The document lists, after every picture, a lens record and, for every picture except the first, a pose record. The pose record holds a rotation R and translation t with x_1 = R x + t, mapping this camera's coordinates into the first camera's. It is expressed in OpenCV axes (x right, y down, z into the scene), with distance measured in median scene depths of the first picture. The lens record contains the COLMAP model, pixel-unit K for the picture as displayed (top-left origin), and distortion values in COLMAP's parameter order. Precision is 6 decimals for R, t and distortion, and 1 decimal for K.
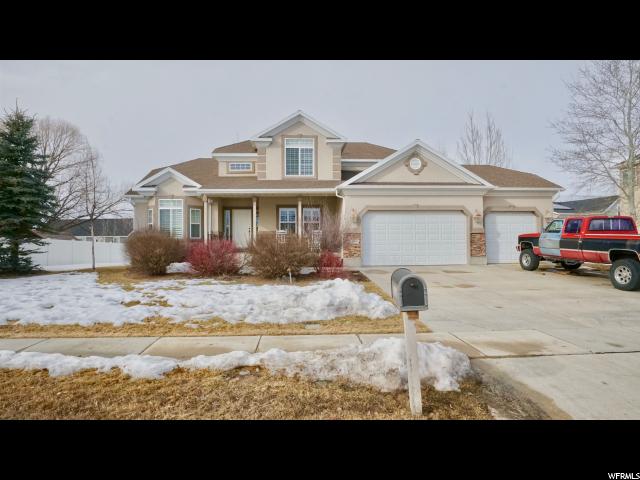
lens RADIAL K [[353.6, 0, 320.0], [0, 353.6, 240.0], [0, 0, 1]] dist [-0.035164, 0.000586]
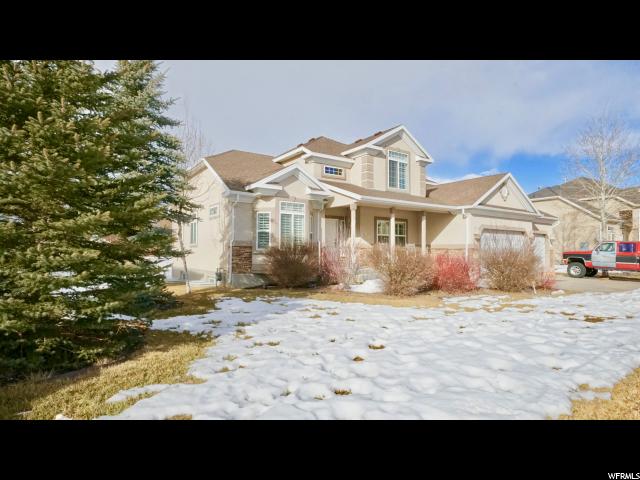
lens RADIAL K [[353.6, 0, 320.0], [0, 353.6, 240.0], [0, 0, 1]] dist [-0.035164, 0.000586]
pose [[0.855809, 0.027792, 0.516545, -0.801643], [-0.016769, 0.999521, -0.025994, -0.008493], [-0.517021, 0.013584, 0.855865, 0.274751]]
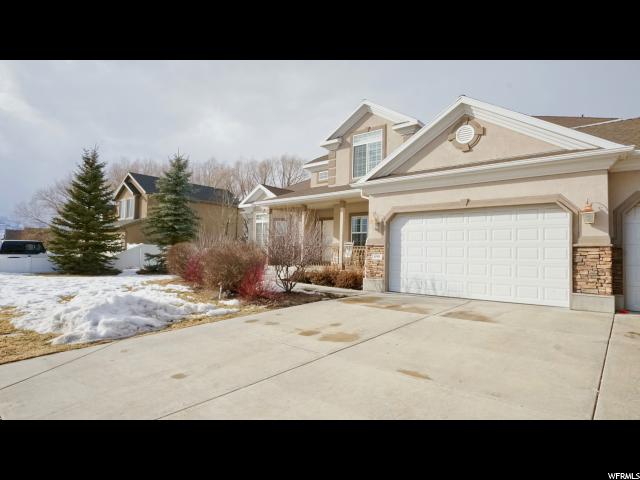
lens RADIAL K [[353.6, 0, 320.0], [0, 353.6, 240.0], [0, 0, 1]] dist [-0.035164, 0.000586]
pose [[0.718567, -0.004430, -0.695444, 0.466438], [-0.020141, 0.999428, -0.027177, -0.007622], [0.695166, 0.033535, 0.718066, 0.347294]]
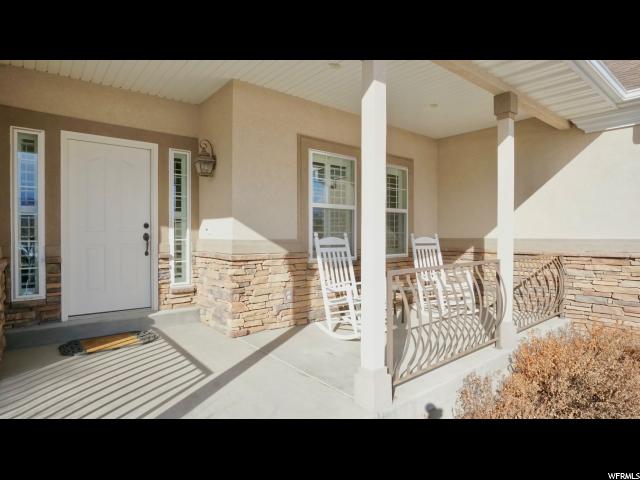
lens RADIAL K [[353.6, 0, 320.0], [0, 353.6, 240.0], [0, 0, 1]] dist [-0.035164, 0.000586]
pose [[0.787933, -0.004887, 0.615741, -0.285098], [0.002422, 0.999985, 0.004837, -0.028570], [-0.615756, -0.002320, 0.787934, 0.857270]]
